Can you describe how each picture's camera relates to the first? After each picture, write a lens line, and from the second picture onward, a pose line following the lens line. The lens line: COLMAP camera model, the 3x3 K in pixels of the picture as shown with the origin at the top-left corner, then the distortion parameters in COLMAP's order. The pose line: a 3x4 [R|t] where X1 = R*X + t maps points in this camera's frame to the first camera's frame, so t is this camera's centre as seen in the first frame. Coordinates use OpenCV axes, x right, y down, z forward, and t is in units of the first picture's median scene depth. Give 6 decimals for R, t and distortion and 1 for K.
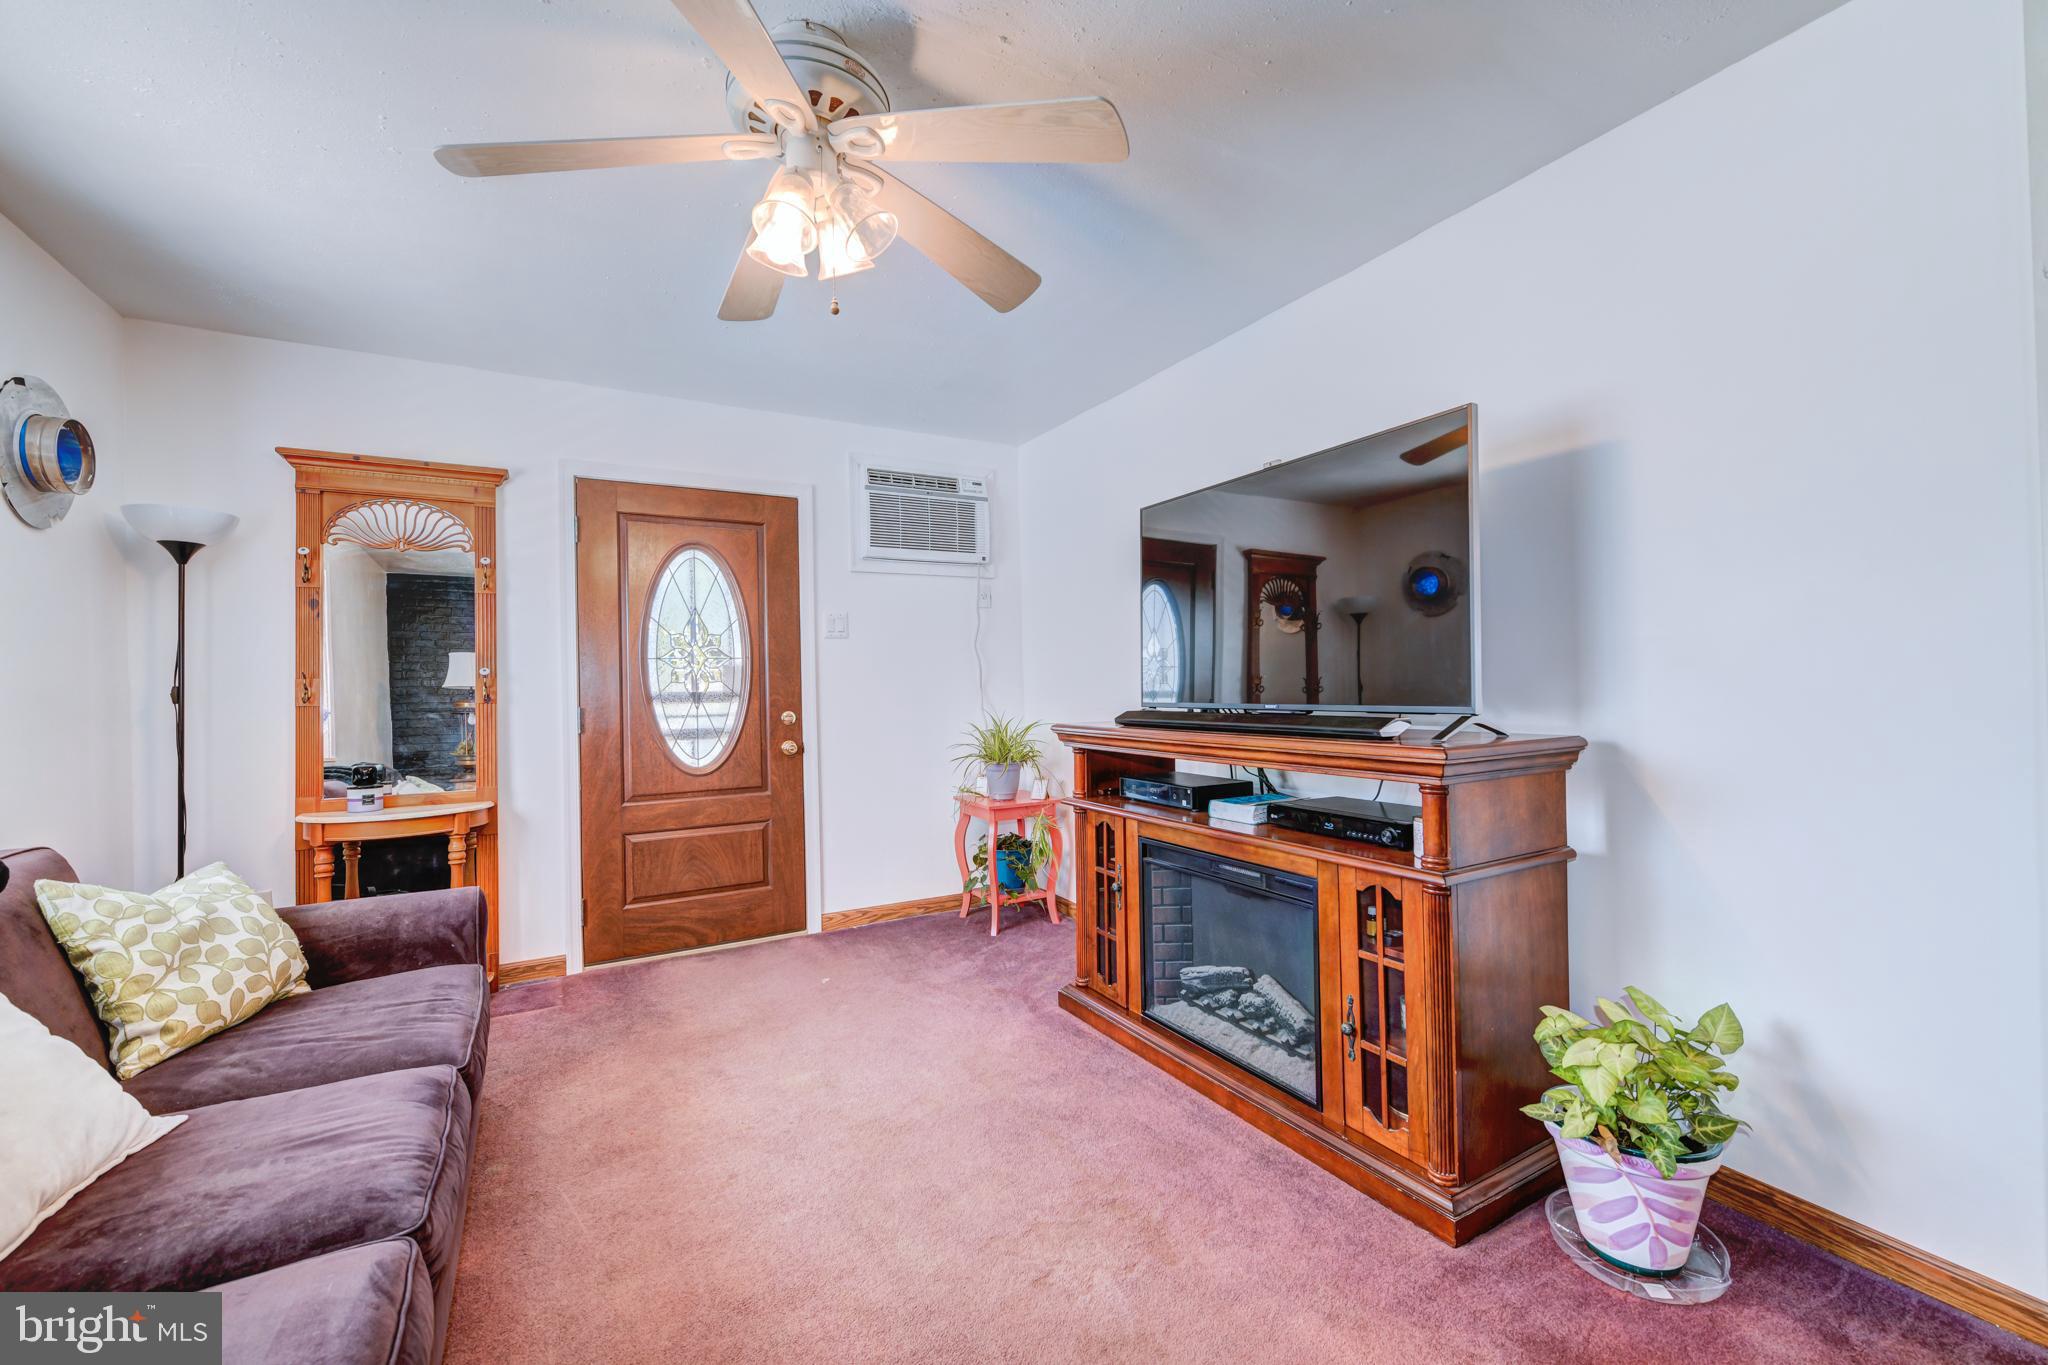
lens RADIAL K [[826.8, 0, 1024.0], [0, 826.8, 682.5], [0, 0, 1]] dist [-0.002081, -0.000431]
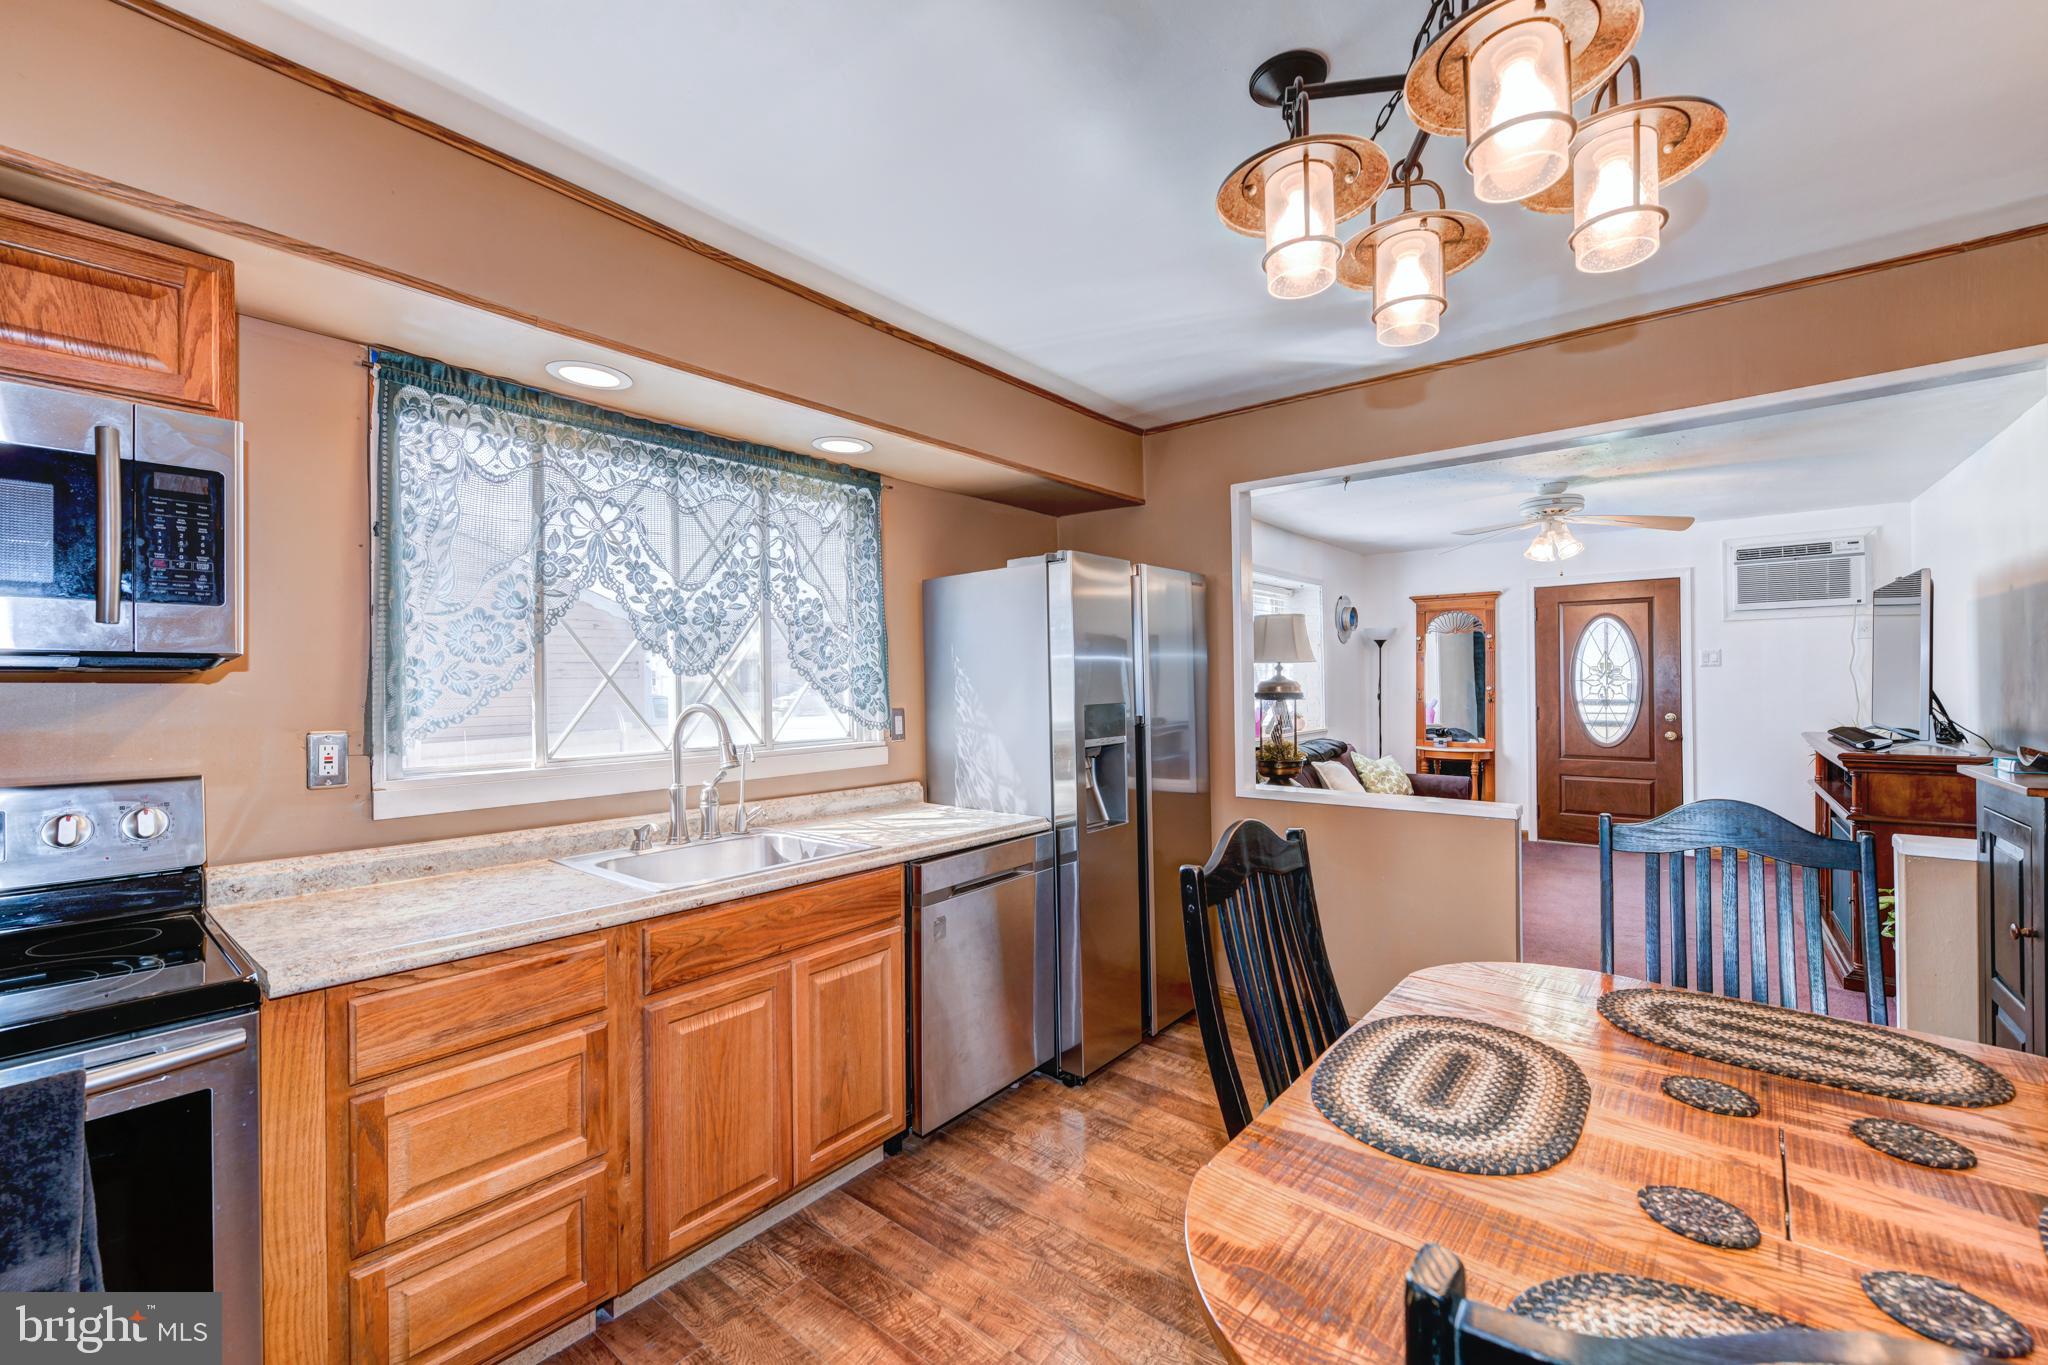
lens RADIAL K [[828.7, 0, 1034.1], [0, 828.7, 675.4], [0, 0, 1]] dist [0.000968, -0.000051]
pose [[0.370997, 0.010843, -0.928571, 0.778942], [0.009331, 0.999838, 0.015403, -0.077662], [0.928587, -0.014379, 0.370836, -0.766893]]
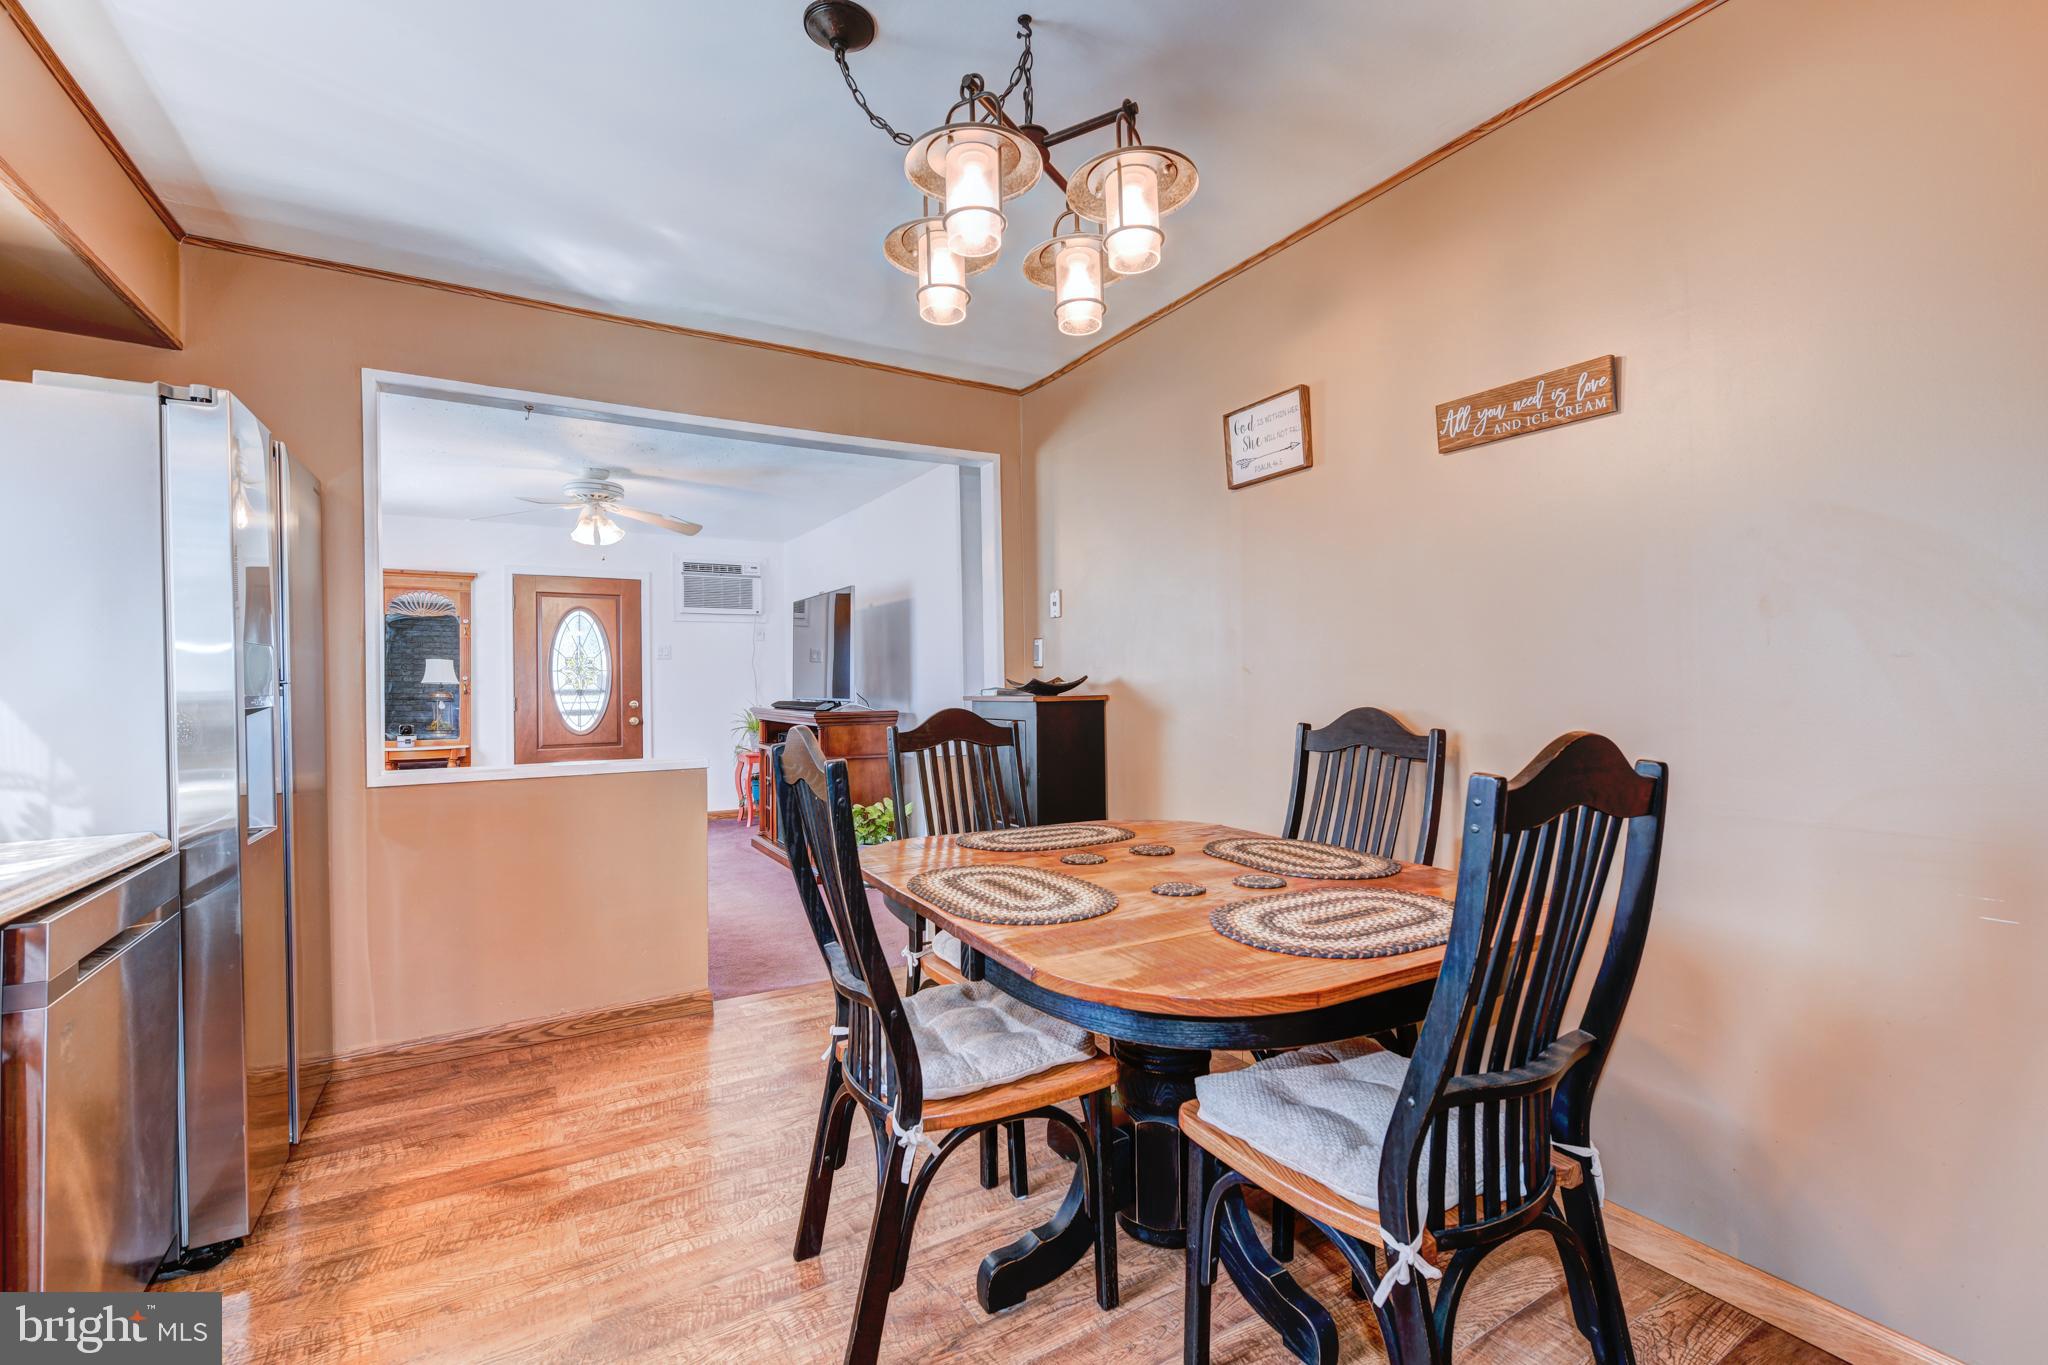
lens RADIAL K [[884.3, 0, 1024.0], [0, 884.3, 682.5], [0, 0, 1]] dist [0.000085, -0.000382]
pose [[0.999599, 0.010252, 0.026404, 0.526064], [-0.010366, 0.999937, 0.004203, -0.021898], [-0.026360, -0.004475, 0.999643, -0.965233]]
